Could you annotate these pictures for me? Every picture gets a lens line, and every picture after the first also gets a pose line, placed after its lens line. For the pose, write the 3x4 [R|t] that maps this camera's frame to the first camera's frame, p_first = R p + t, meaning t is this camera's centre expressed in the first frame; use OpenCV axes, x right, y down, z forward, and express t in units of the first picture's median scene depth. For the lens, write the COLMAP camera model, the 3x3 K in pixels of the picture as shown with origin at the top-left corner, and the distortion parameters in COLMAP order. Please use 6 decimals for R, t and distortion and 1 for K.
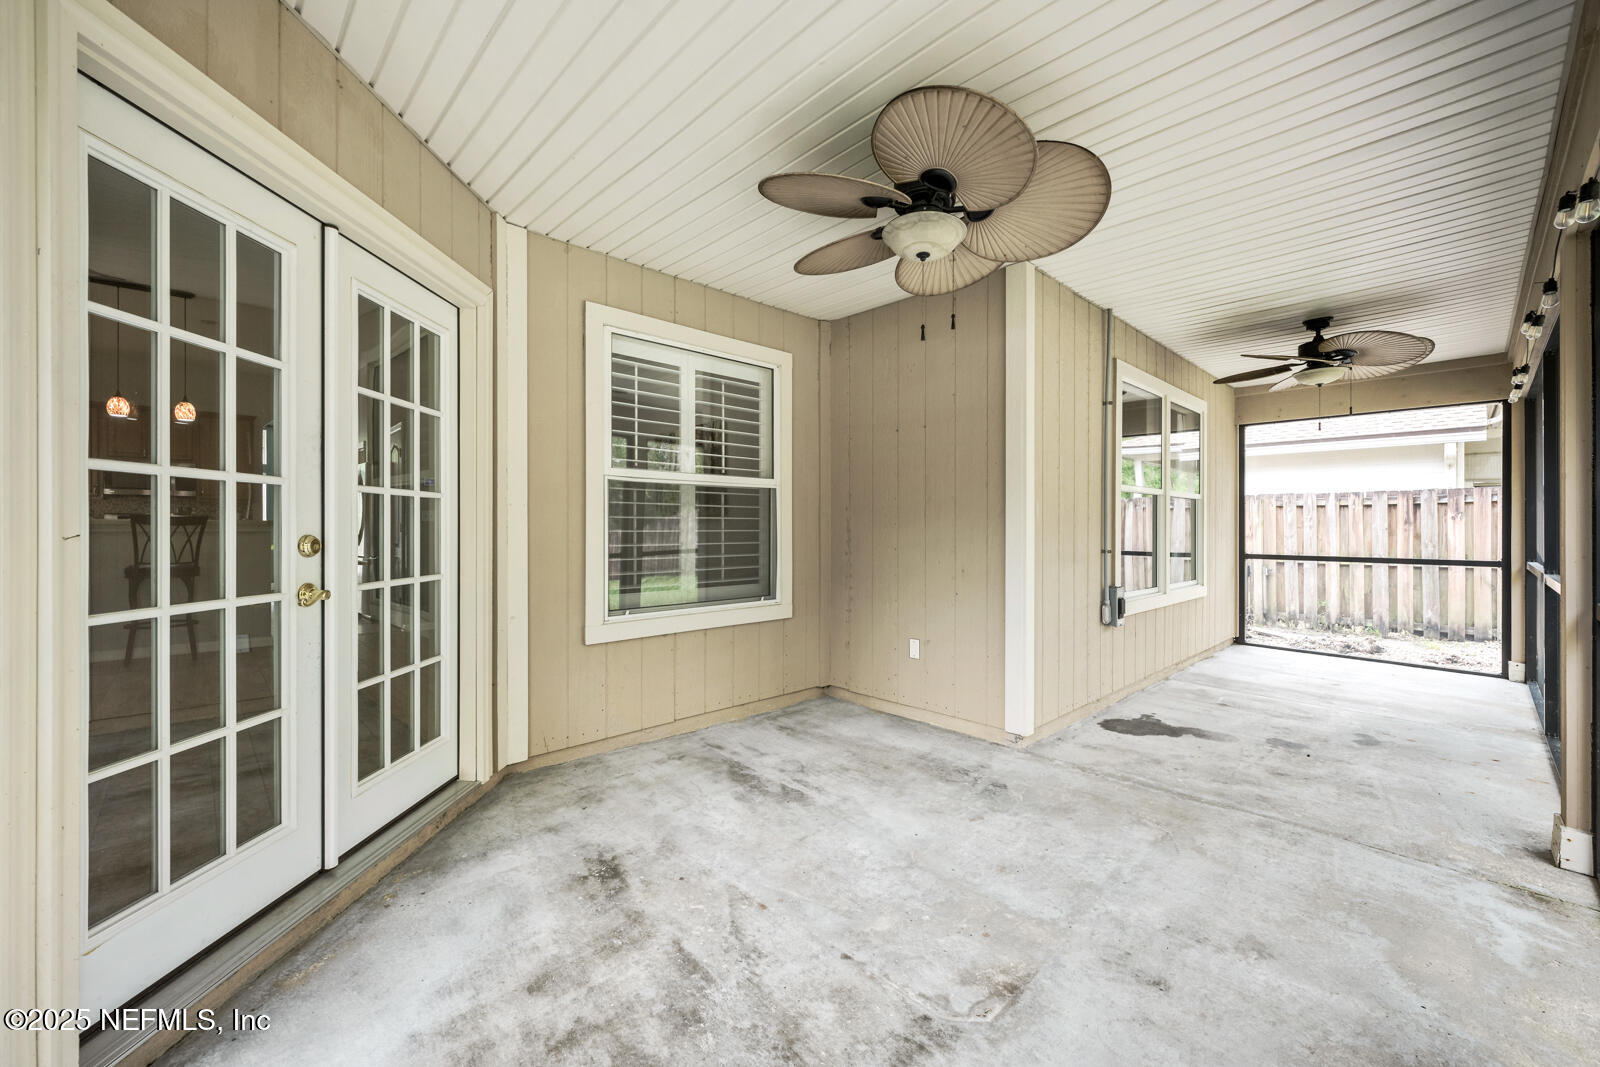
lens RADIAL K [[640.5, 0, 800.0], [0, 640.5, 533.5], [0, 0, 1]] dist [0.000911, 0.000092]
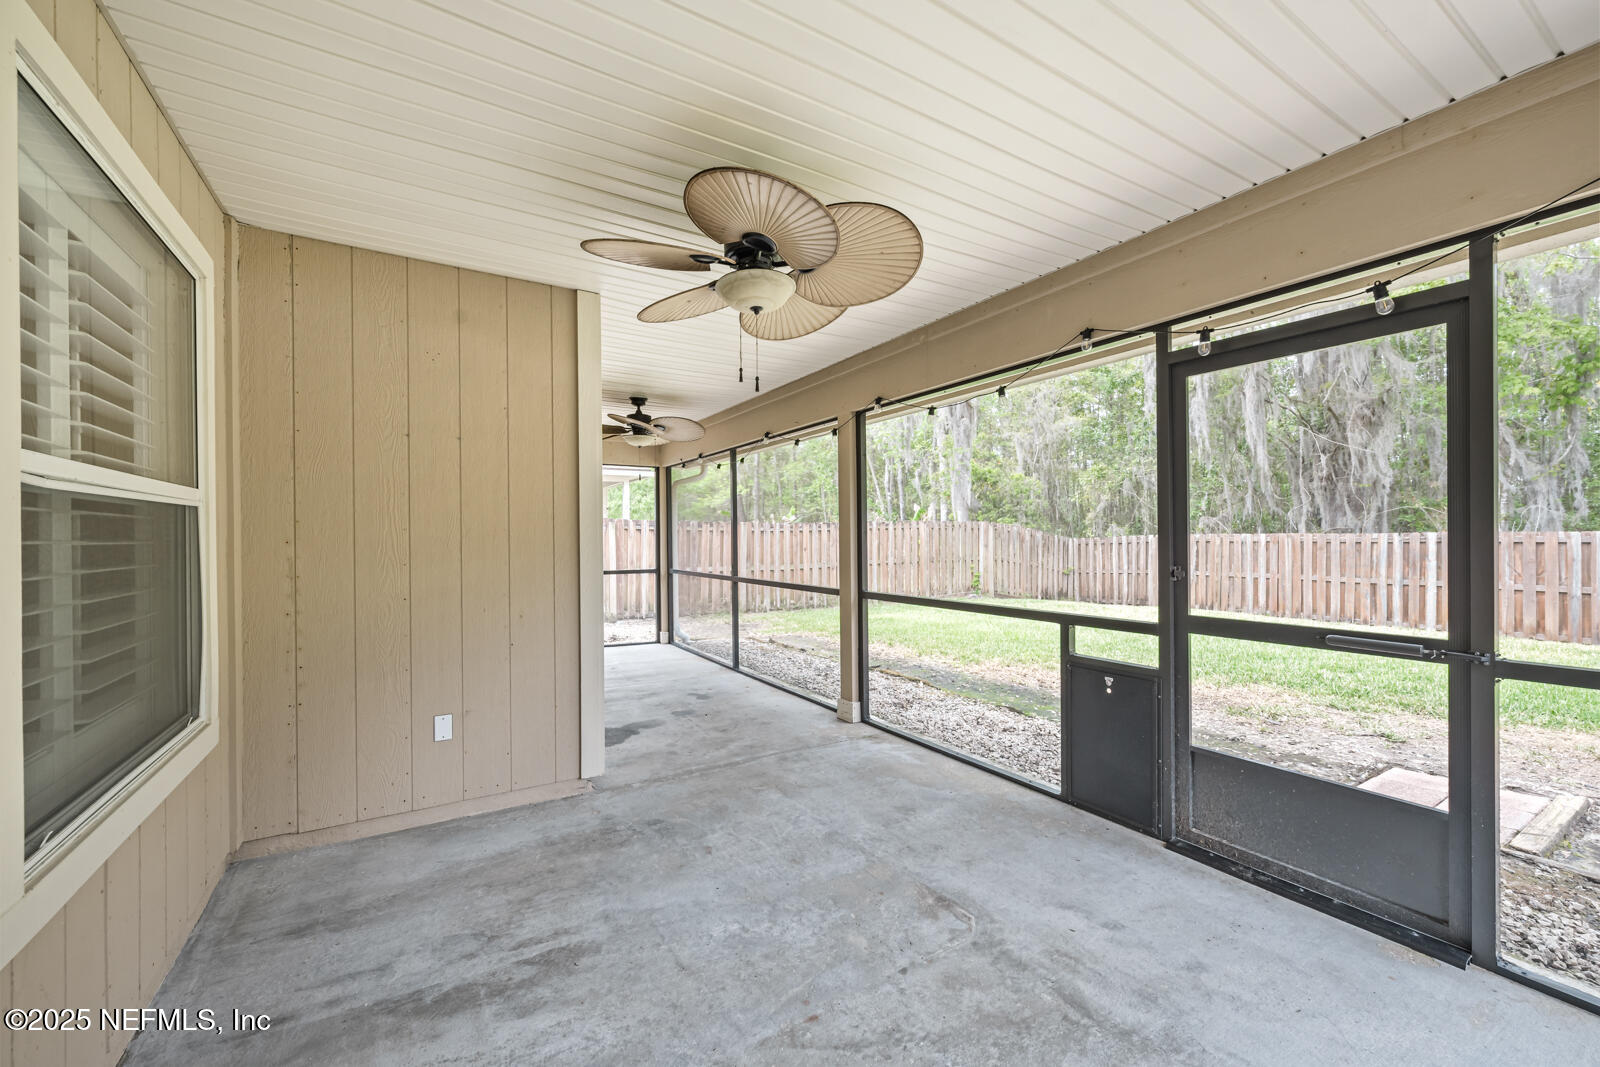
lens RADIAL K [[634.4, 0, 799.8], [0, 634.4, 540.2], [0, 0, 1]] dist [-0.002190, 0.000018]
pose [[0.211161, -0.008168, 0.977417, -0.600430], [0.016364, 0.999854, 0.004820, -0.050804], [-0.977314, 0.014977, 0.211263, 0.548200]]
